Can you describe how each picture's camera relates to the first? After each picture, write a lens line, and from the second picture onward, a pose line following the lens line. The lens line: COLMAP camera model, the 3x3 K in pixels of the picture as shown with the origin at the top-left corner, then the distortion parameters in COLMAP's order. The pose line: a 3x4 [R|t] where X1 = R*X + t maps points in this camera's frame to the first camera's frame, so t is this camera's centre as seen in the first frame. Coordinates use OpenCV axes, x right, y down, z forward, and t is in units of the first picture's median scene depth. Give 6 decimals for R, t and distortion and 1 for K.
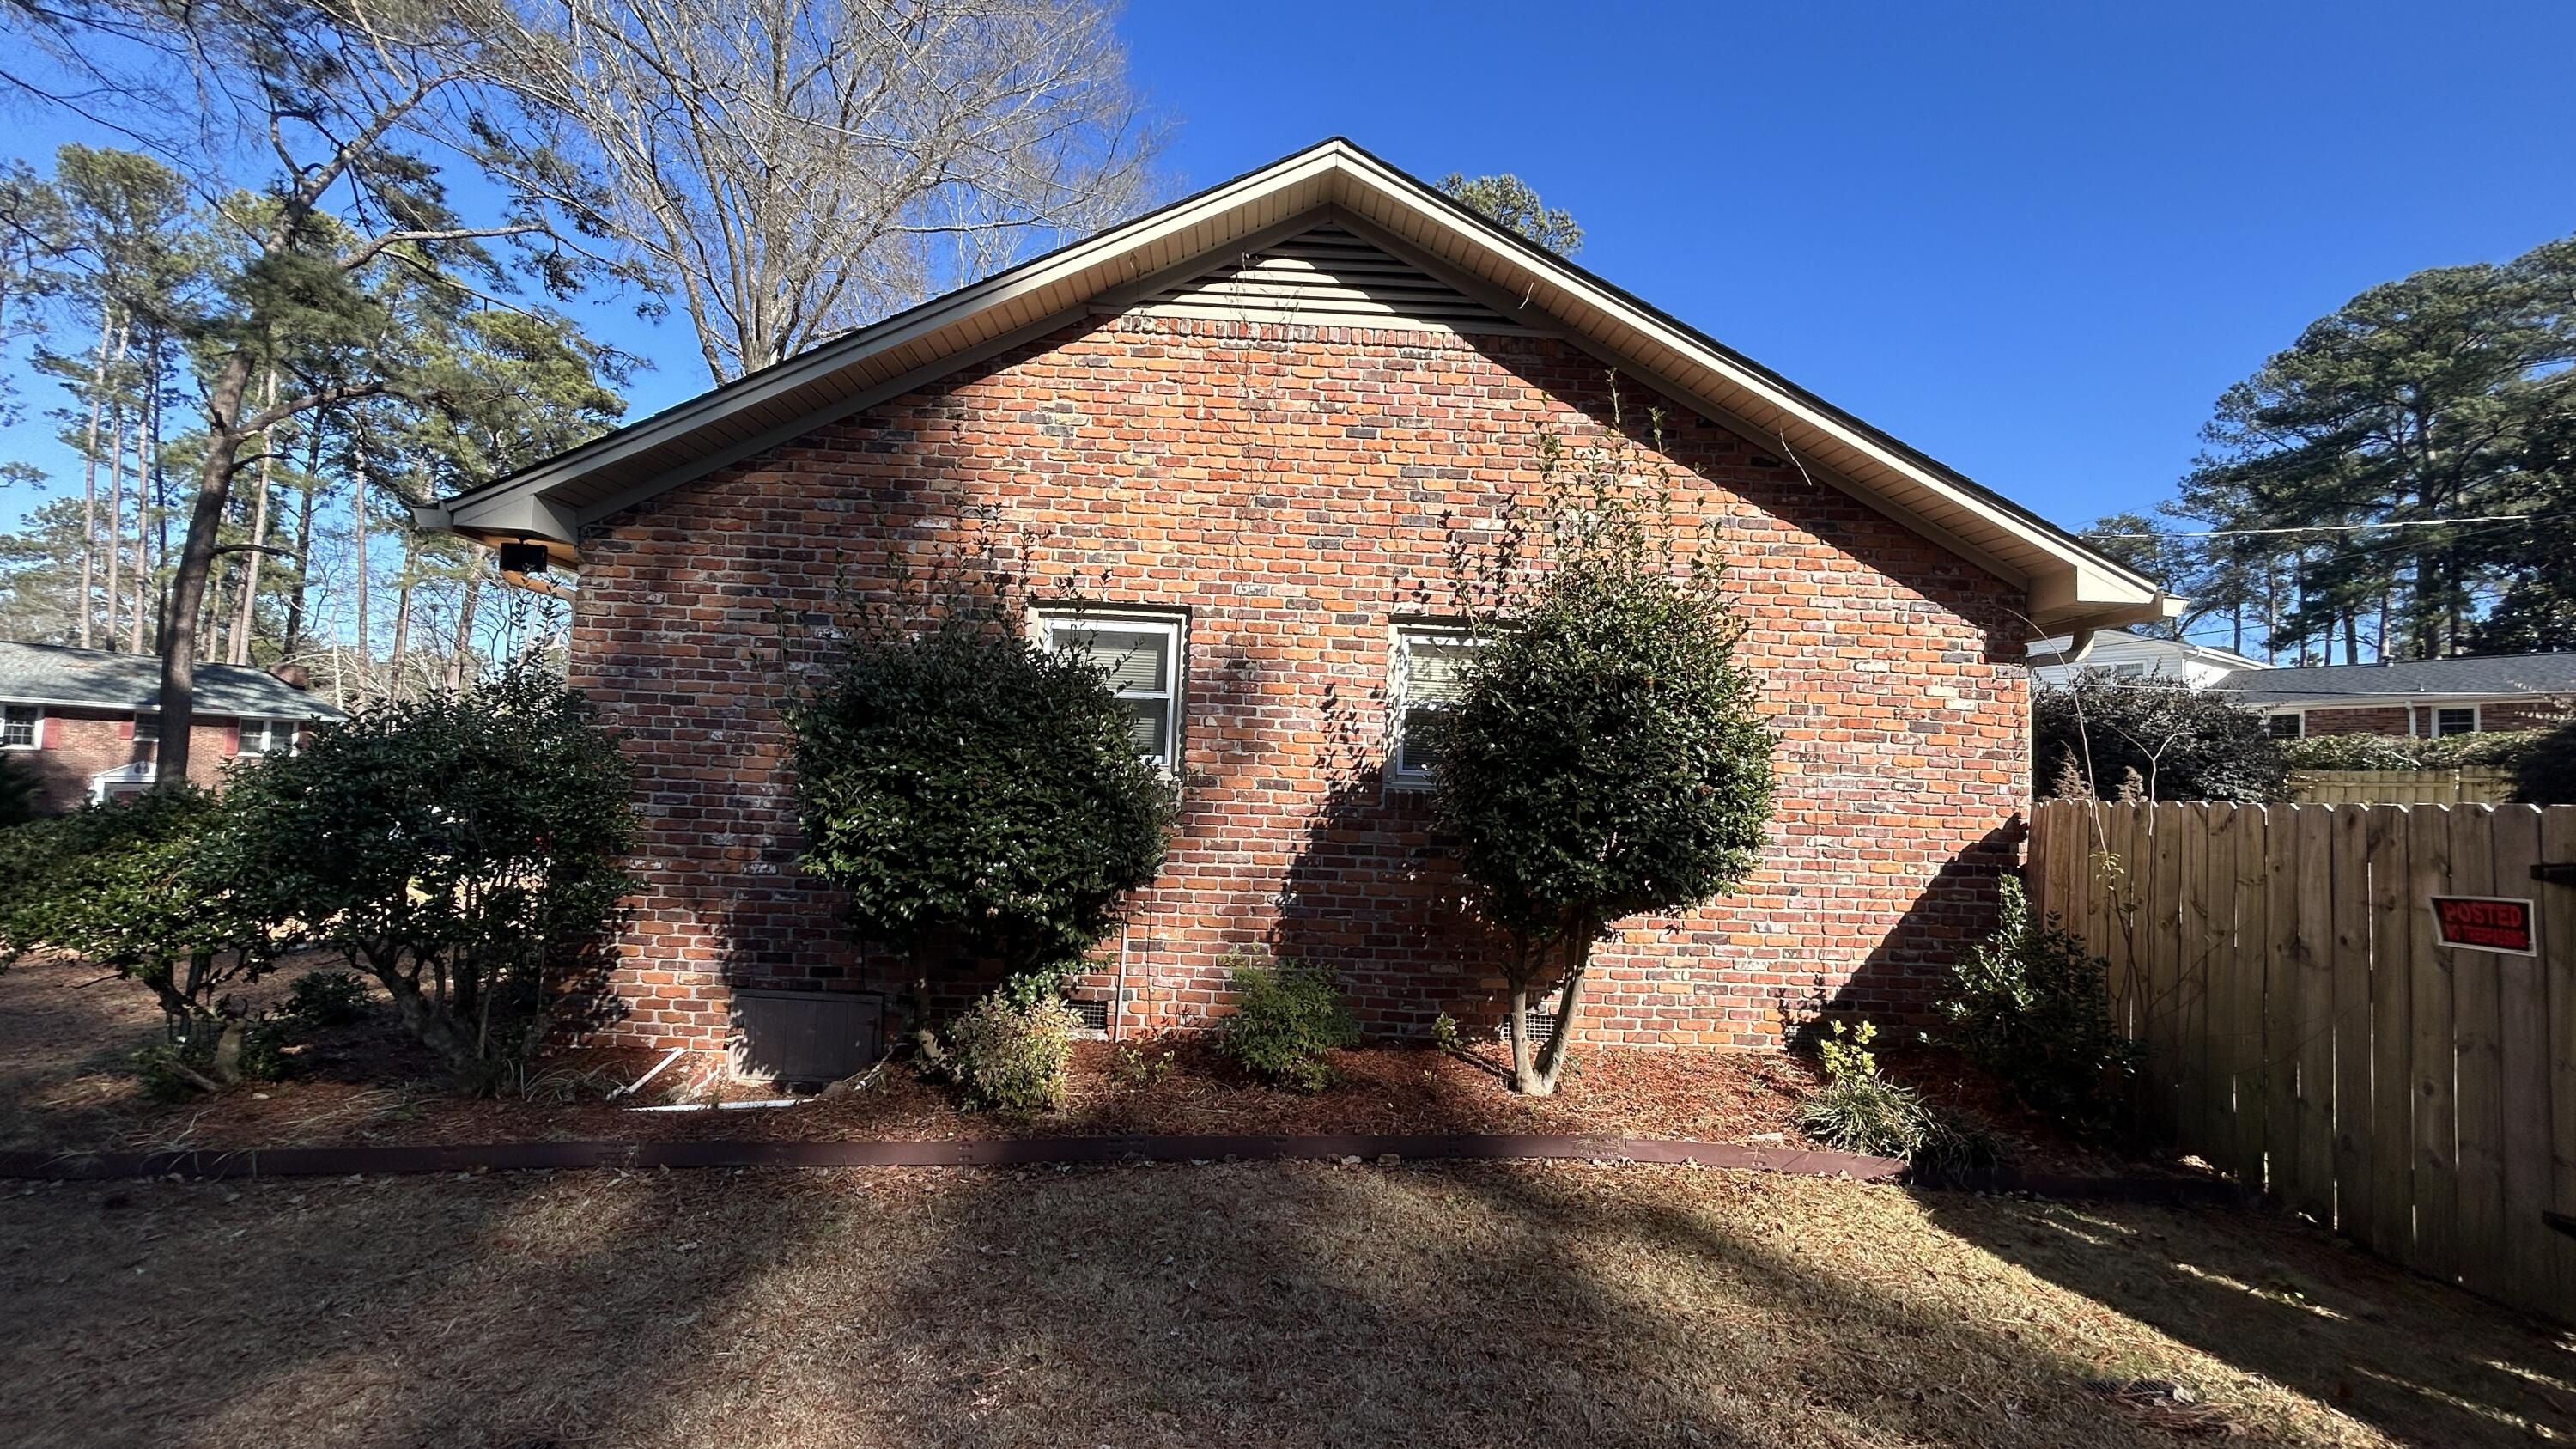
lens RADIAL K [[1047.6, 0, 1288.0], [0, 1047.6, 724.5], [0, 0, 1]] dist [0.001843, 0.000329]
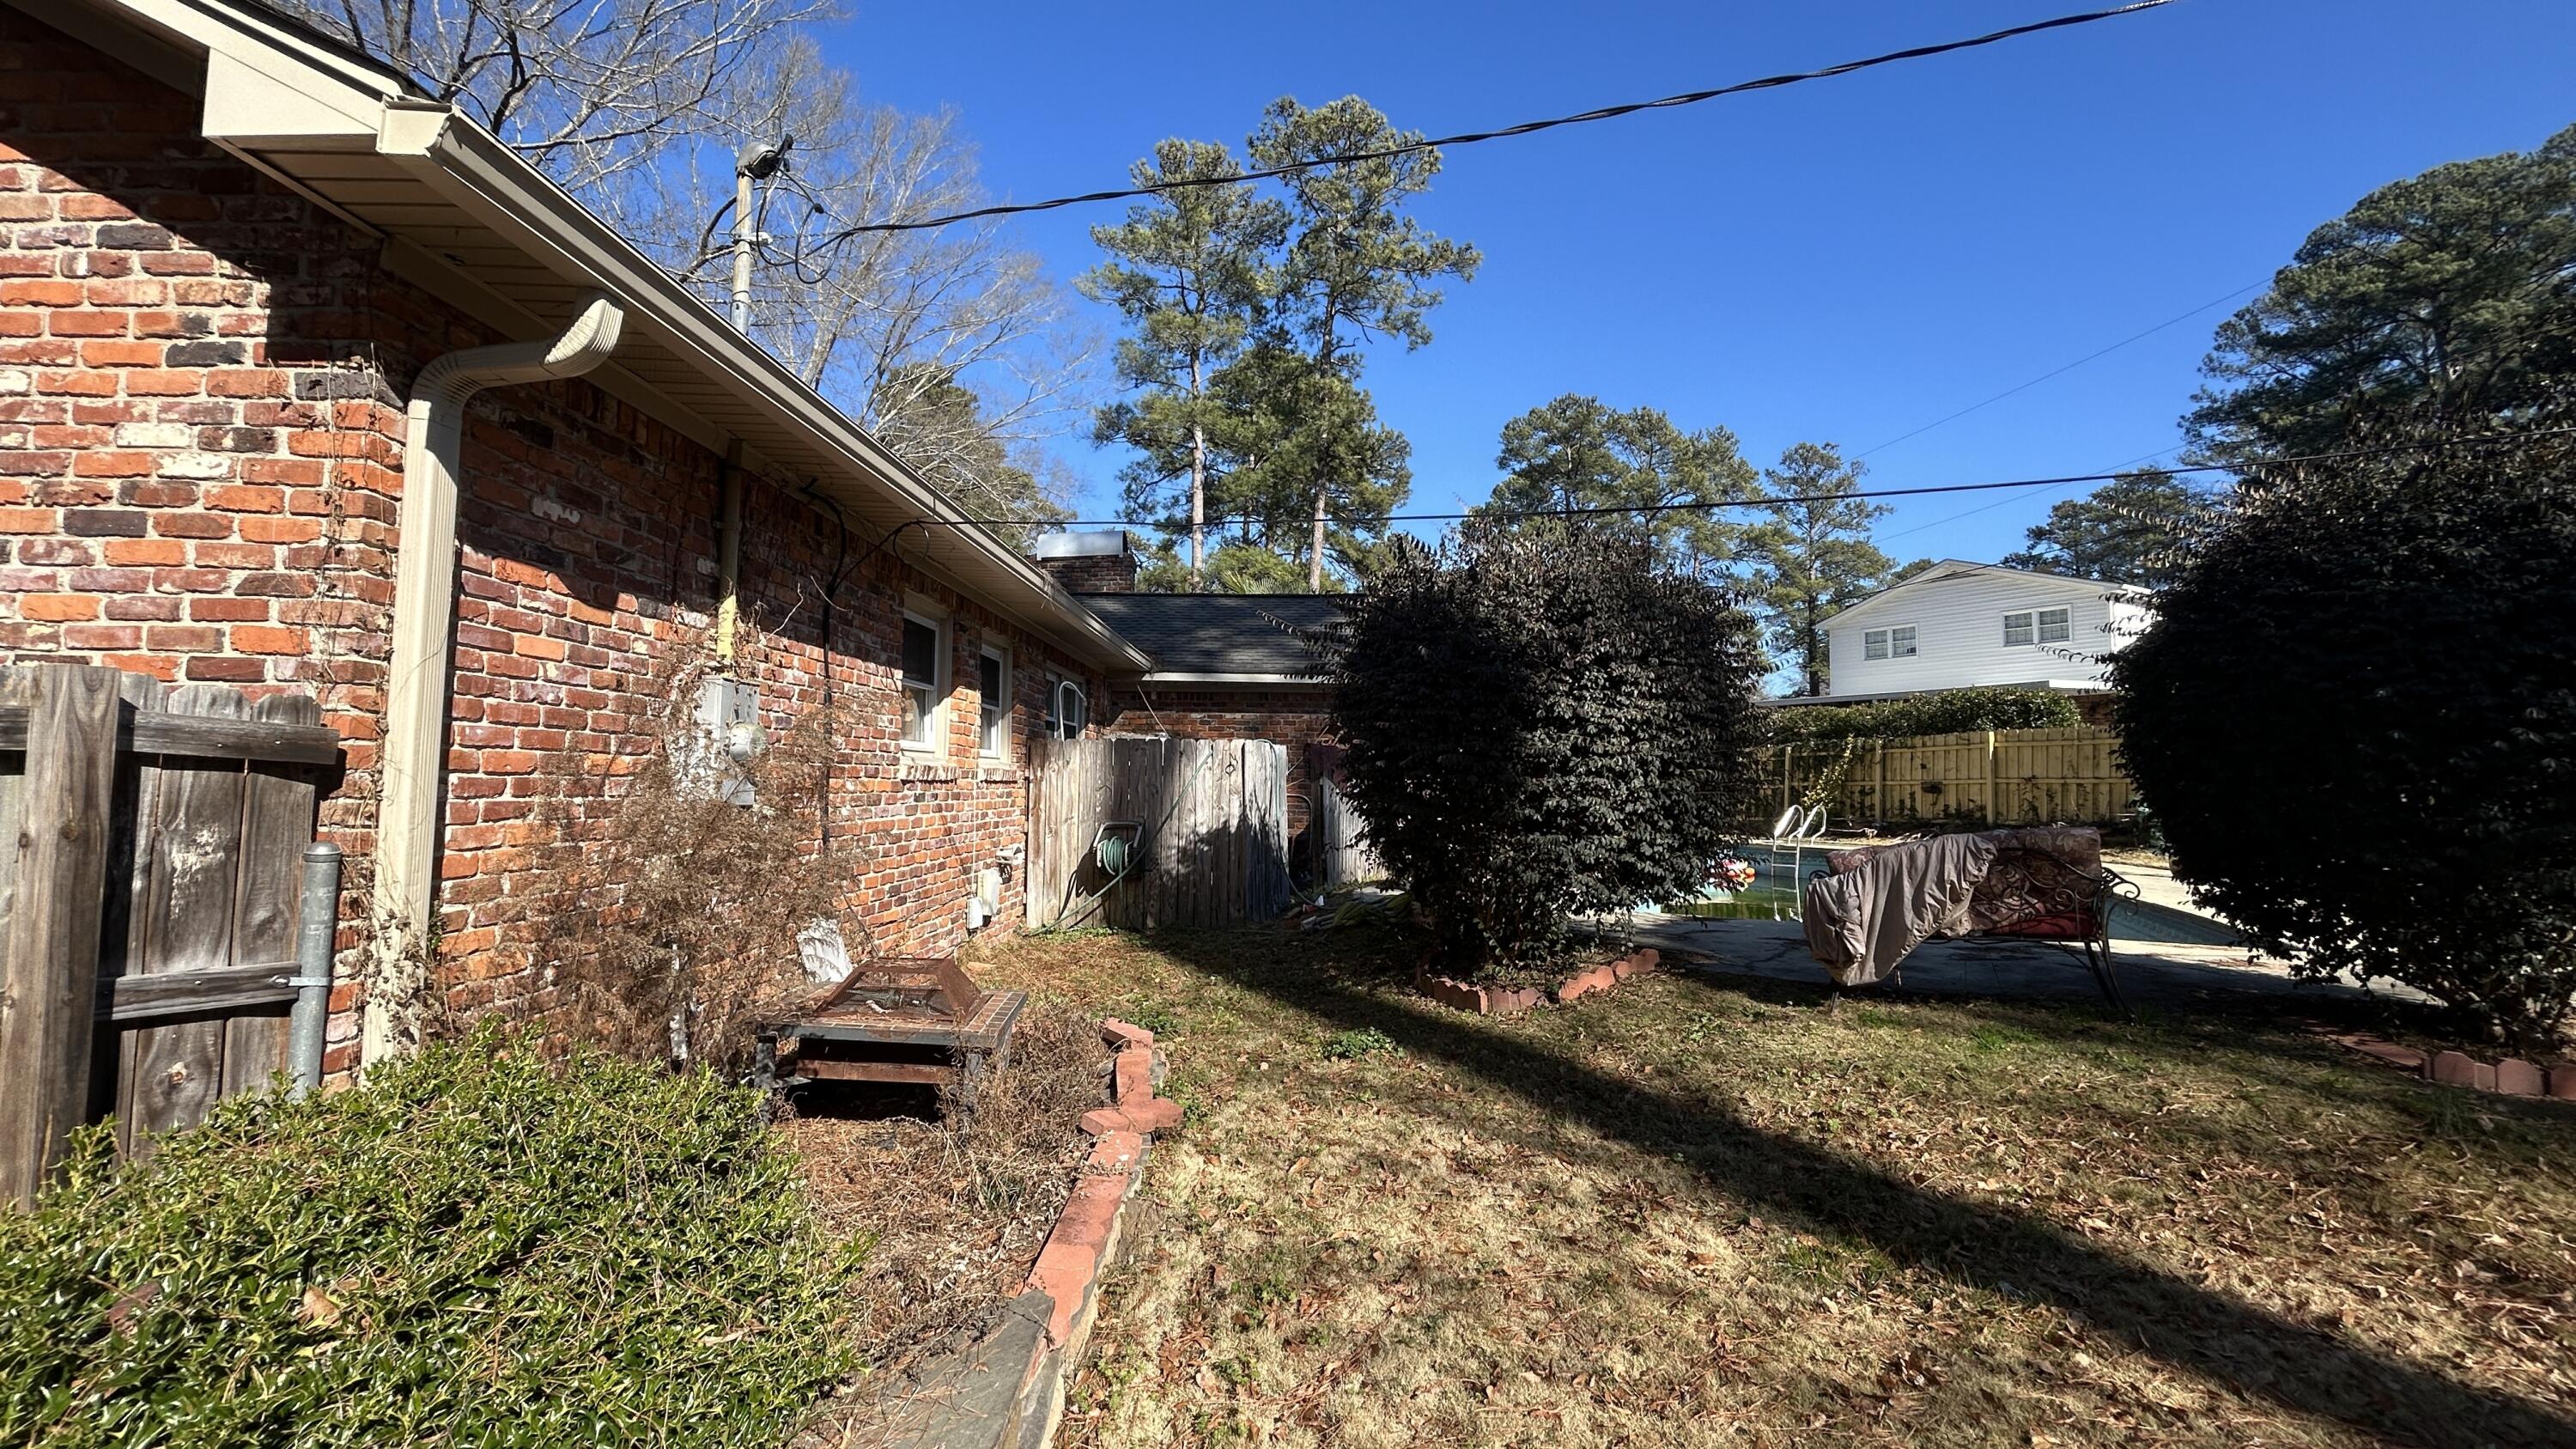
lens RADIAL K [[1047.1, 0, 1297.0], [0, 1047.1, 723.0], [0, 0, 1]] dist [0.000427, -0.000857]
pose [[0.998511, -0.029022, -0.046183, 1.079581], [0.028647, 0.999551, -0.008760, 0.096992], [0.046416, 0.007424, 0.998895, 0.609853]]
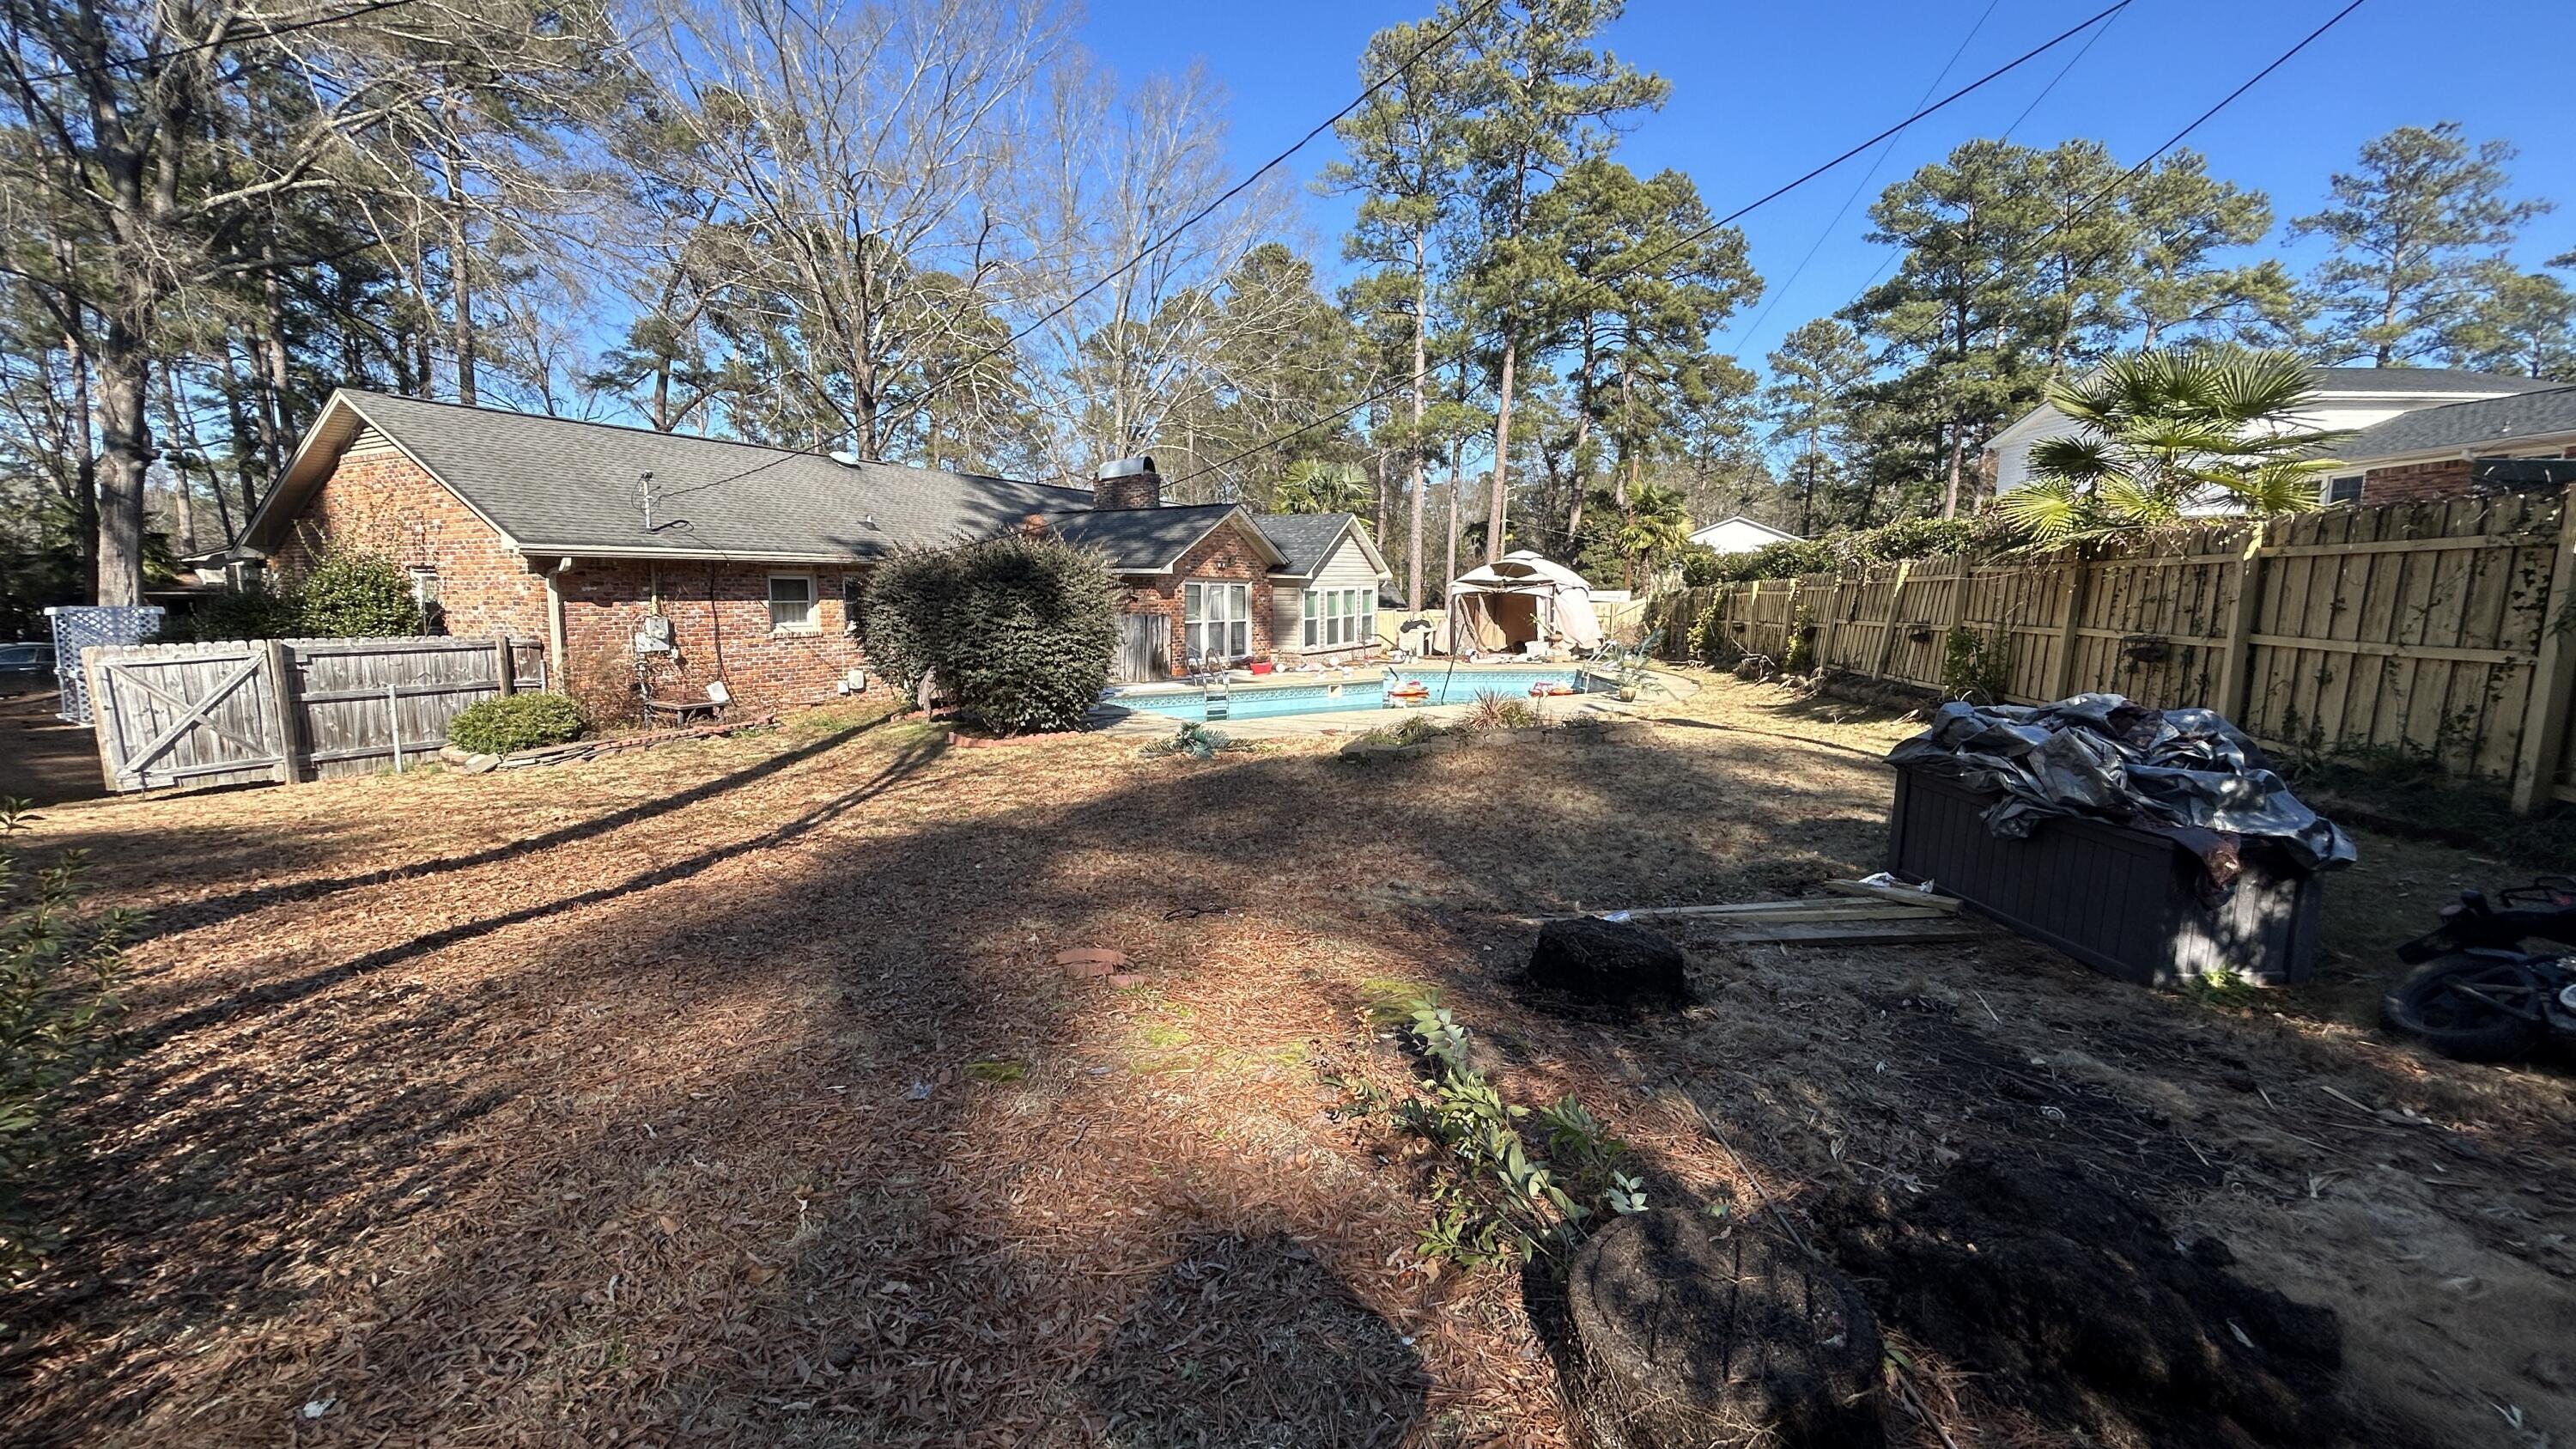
lens RADIAL K [[1047.6, 0, 1288.0], [0, 1047.6, 724.5], [0, 0, 1]] dist [0.001843, 0.000329]
pose [[0.856442, 0.028842, -0.515436, 3.263989], [0.056759, 0.987124, 0.149547, 0.017775], [0.513113, -0.157334, 0.843778, -0.131051]]
